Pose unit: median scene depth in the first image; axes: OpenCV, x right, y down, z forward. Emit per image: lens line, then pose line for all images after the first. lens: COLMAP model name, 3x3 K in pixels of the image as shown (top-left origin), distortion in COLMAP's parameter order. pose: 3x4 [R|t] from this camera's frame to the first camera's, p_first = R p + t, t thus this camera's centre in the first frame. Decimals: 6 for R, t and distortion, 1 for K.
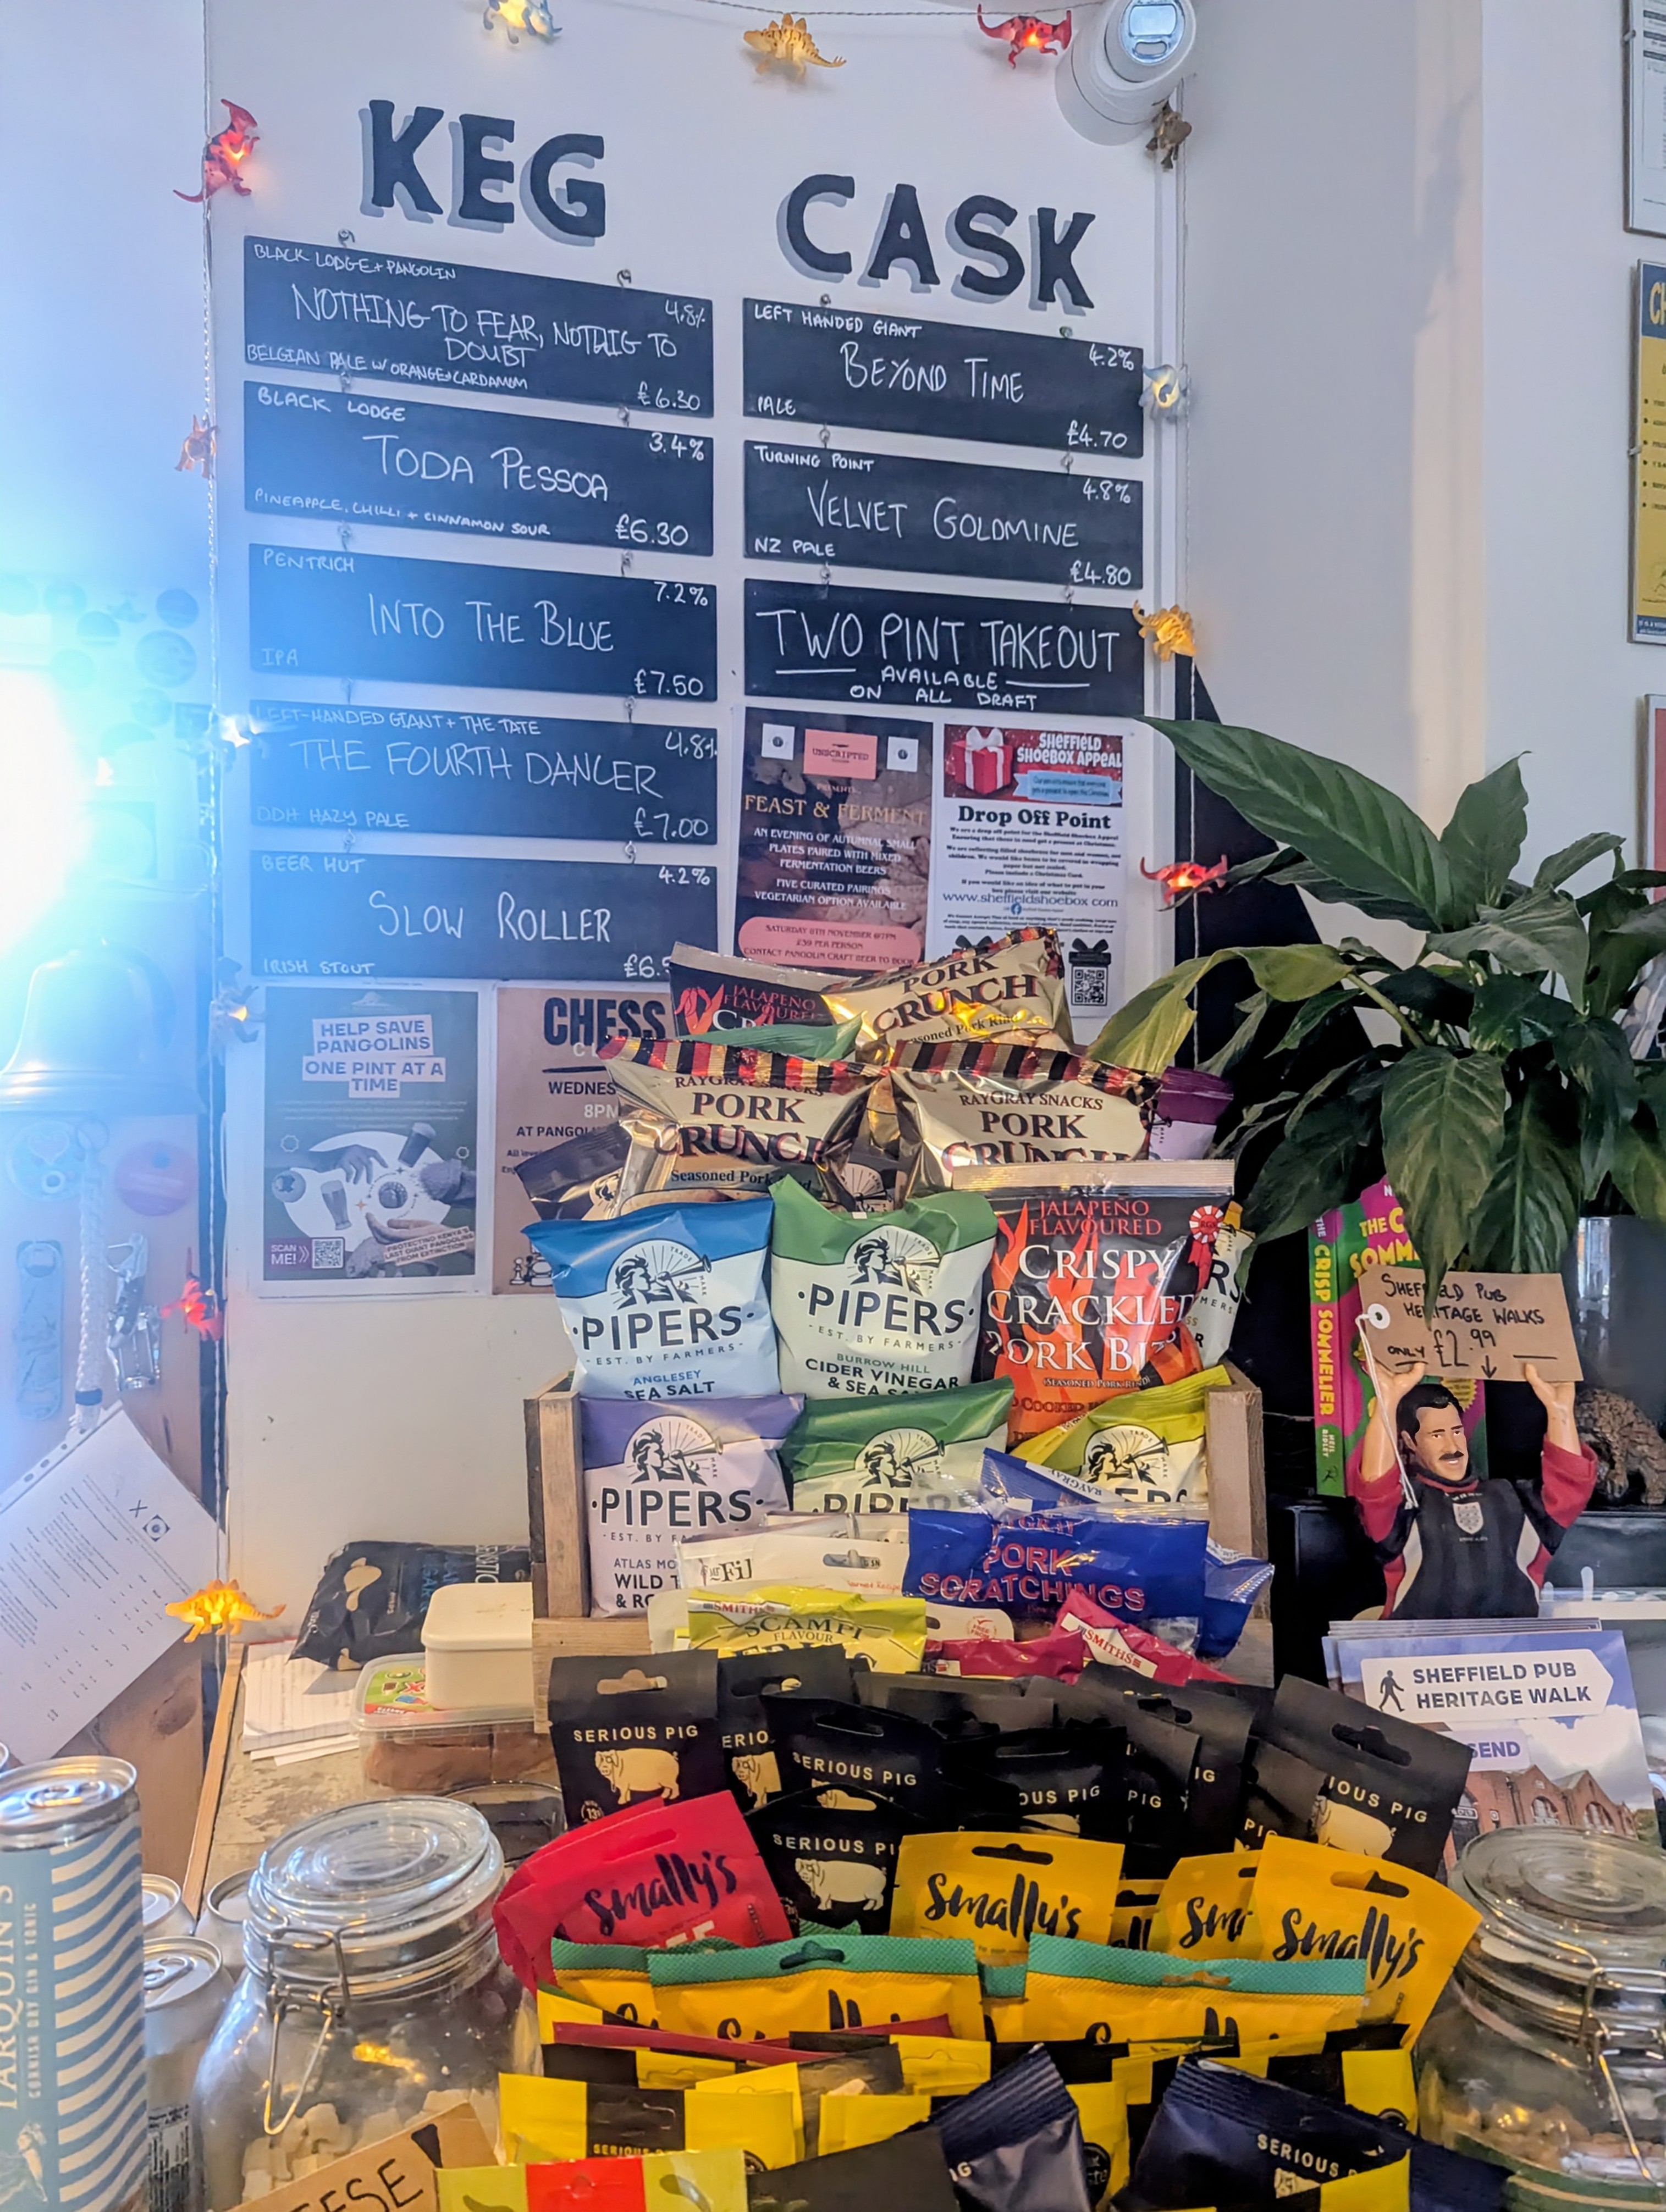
lens RADIAL K [[1521.9, 0, 821.3], [0, 1521.9, 1103.7], [0, 0, 1]] dist [0.003391, 0.001431]
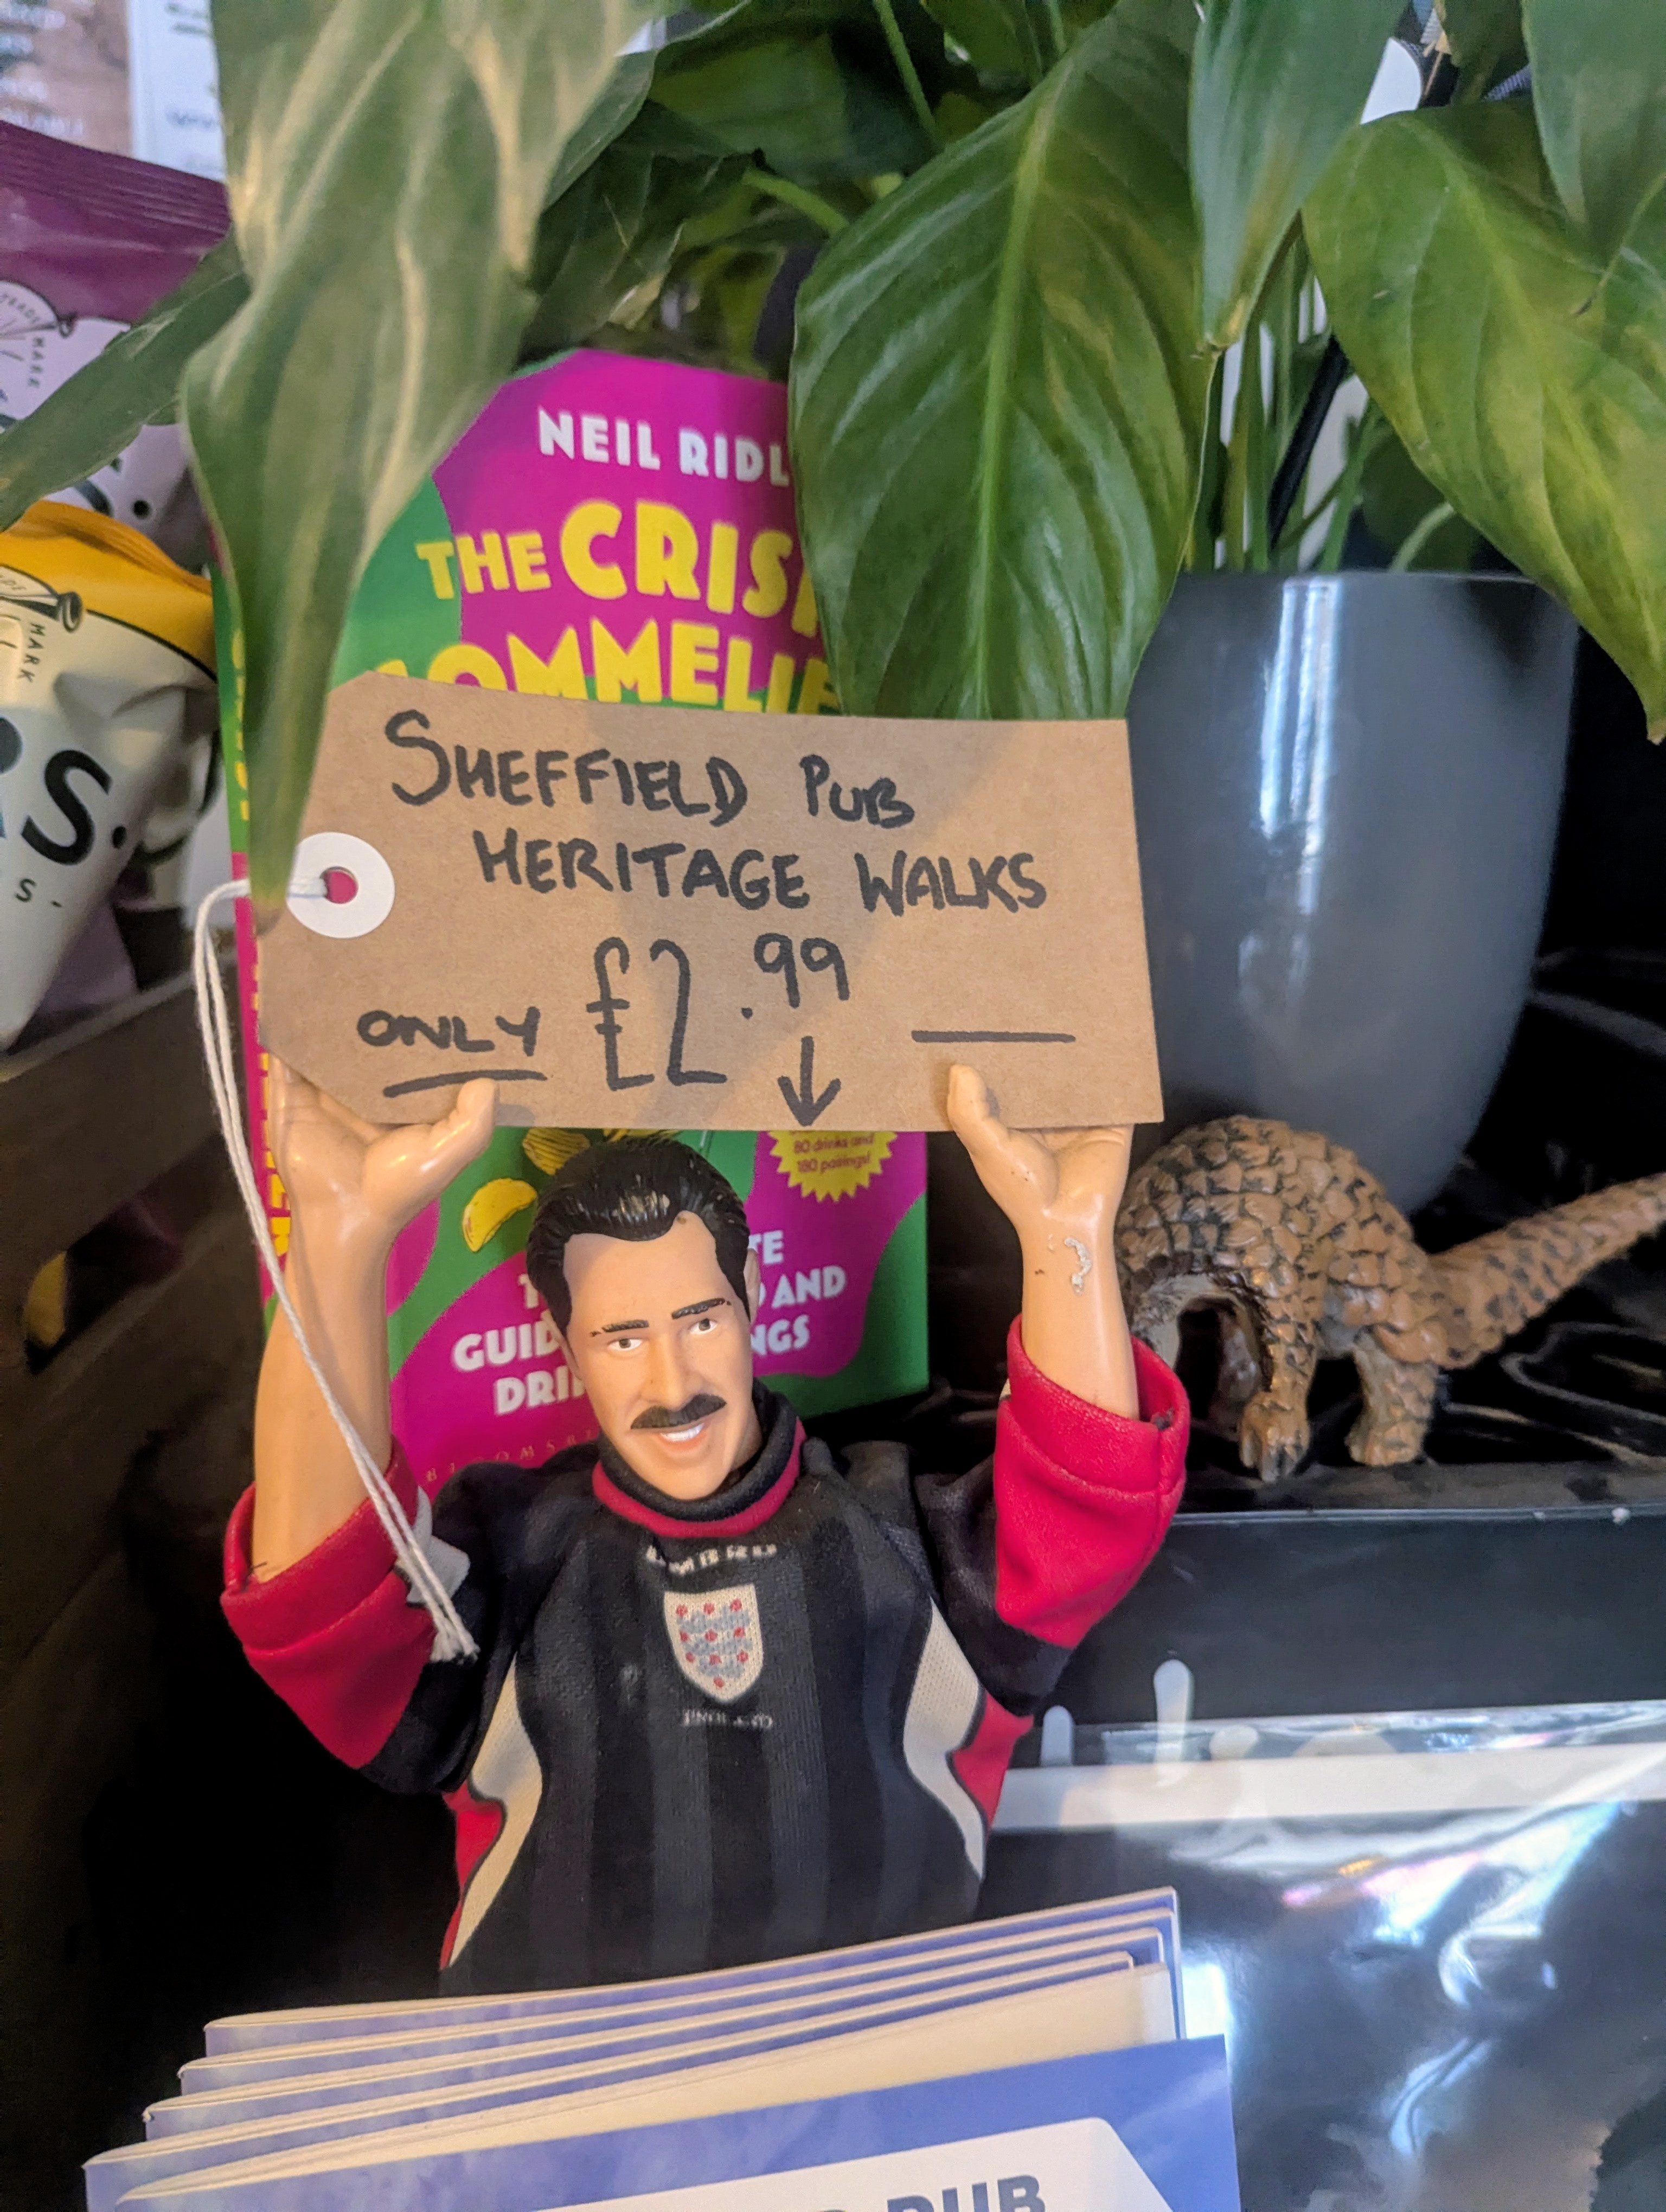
lens RADIAL K [[1521.9, 0, 837.7], [0, 1521.9, 1113.1], [0, 0, 1]] dist [0.003391, 0.001431]
pose [[0.990891, -0.035202, 0.129981, 0.405424], [0.003335, 0.971346, 0.237646, 0.116861], [-0.134622, -0.235048, 0.962616, 0.747155]]
